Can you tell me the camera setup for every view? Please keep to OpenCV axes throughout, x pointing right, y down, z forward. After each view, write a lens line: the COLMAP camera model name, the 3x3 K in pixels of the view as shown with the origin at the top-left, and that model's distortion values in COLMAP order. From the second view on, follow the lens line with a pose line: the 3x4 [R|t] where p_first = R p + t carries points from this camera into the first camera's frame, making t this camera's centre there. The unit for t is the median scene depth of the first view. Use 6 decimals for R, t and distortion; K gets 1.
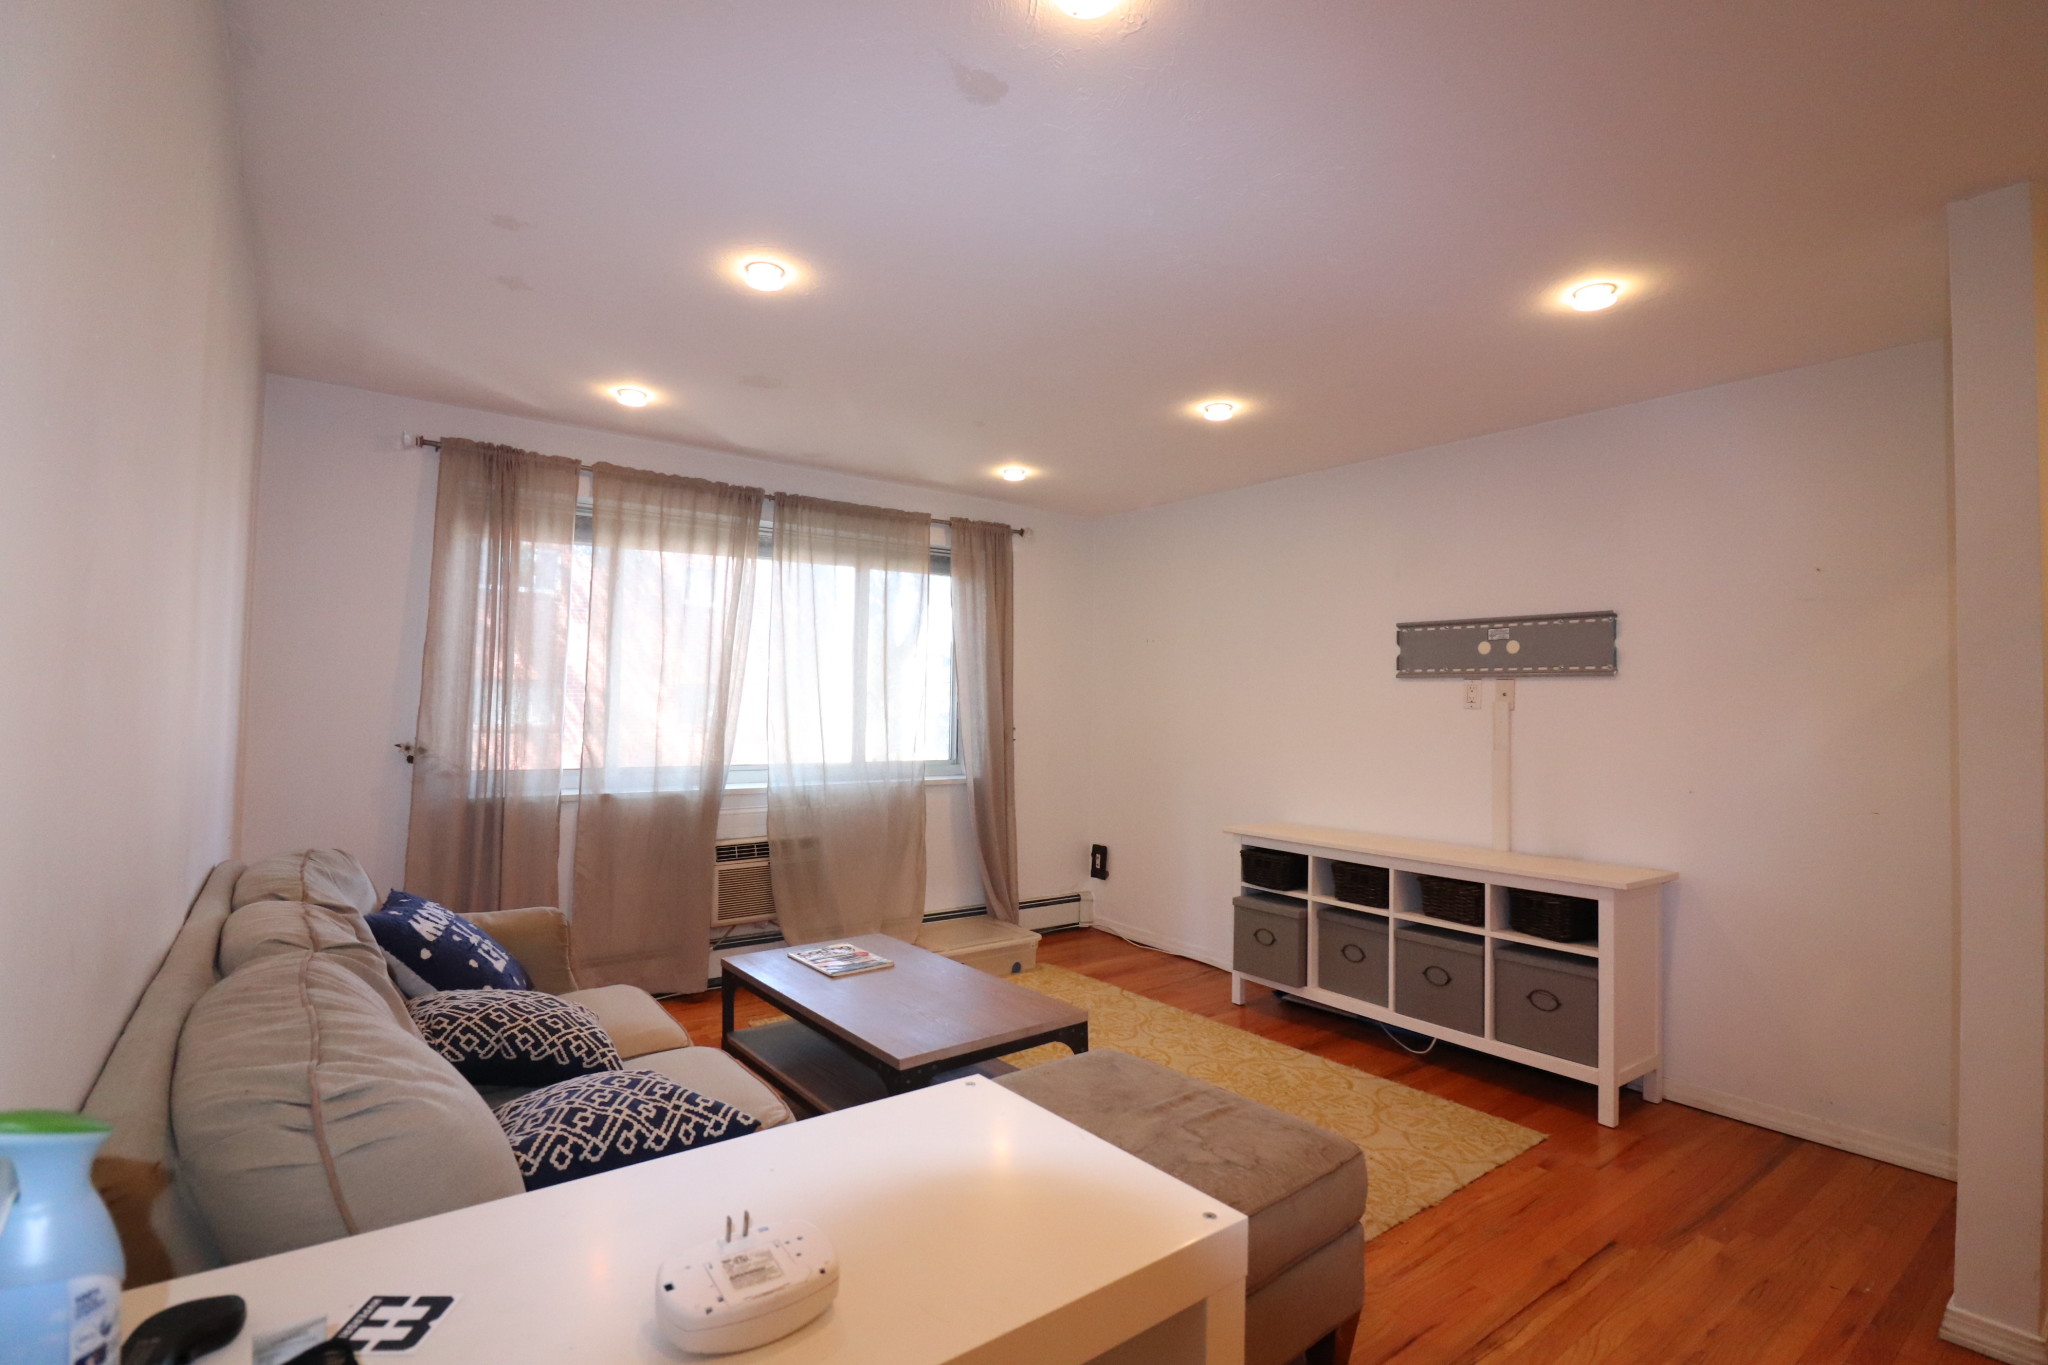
lens RADIAL K [[958.7, 0, 1014.5], [0, 958.7, 680.7], [0, 0, 1]] dist [-0.009163, -0.007789]
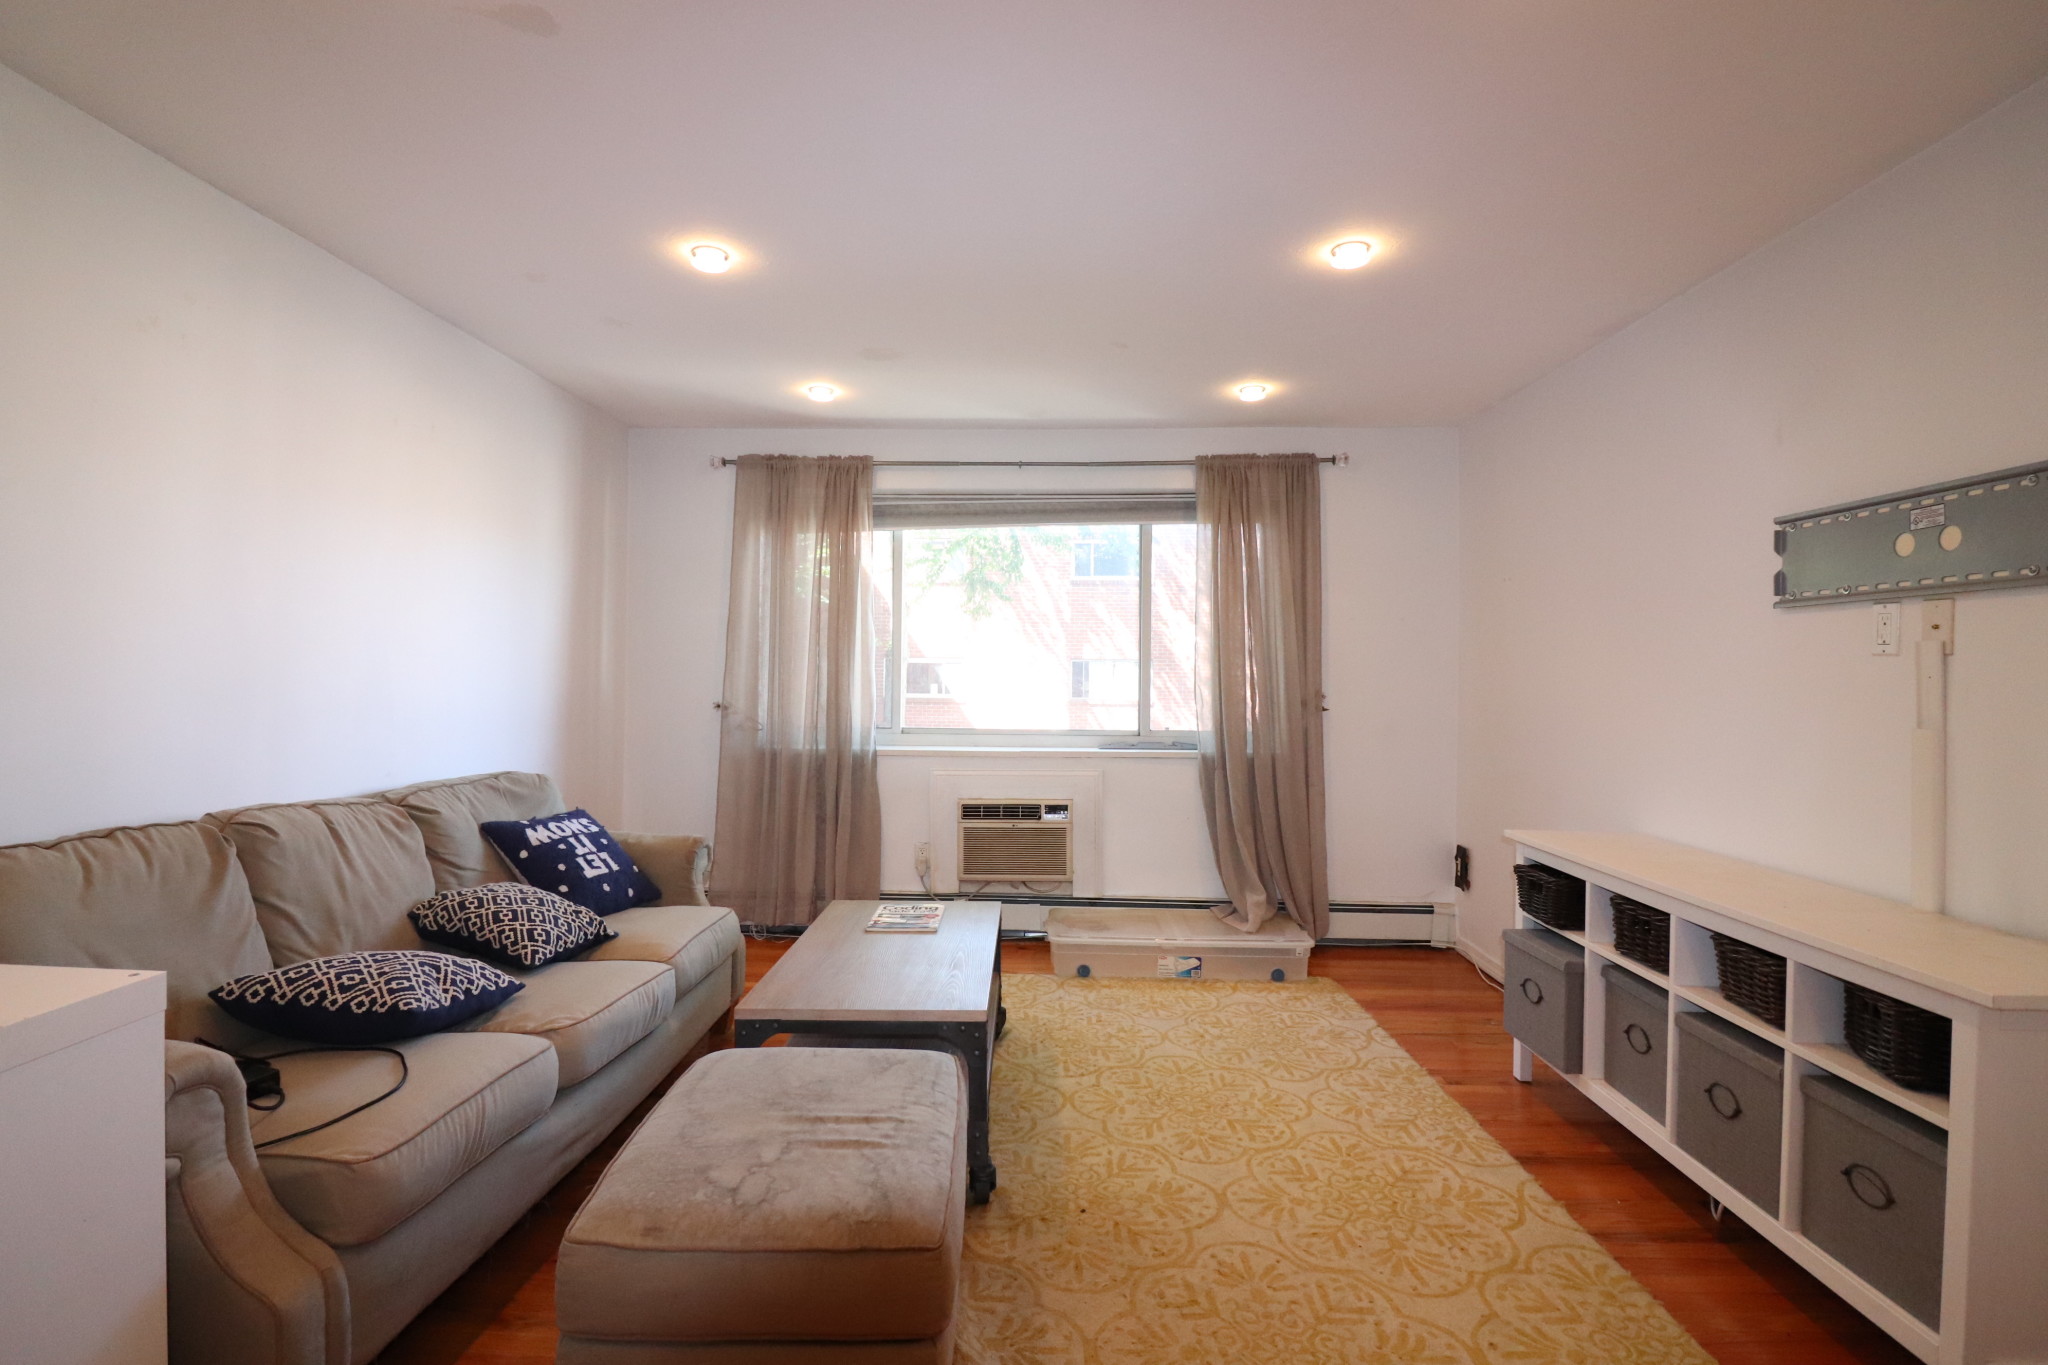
lens RADIAL K [[958.7, 0, 1009.1], [0, 958.7, 680.7], [0, 0, 1]] dist [-0.009163, -0.007789]
pose [[0.775114, -0.008086, -0.631769, 0.435722], [0.021438, 0.999679, 0.013507, 0.026525], [0.631457, -0.024013, 0.775039, 0.242725]]
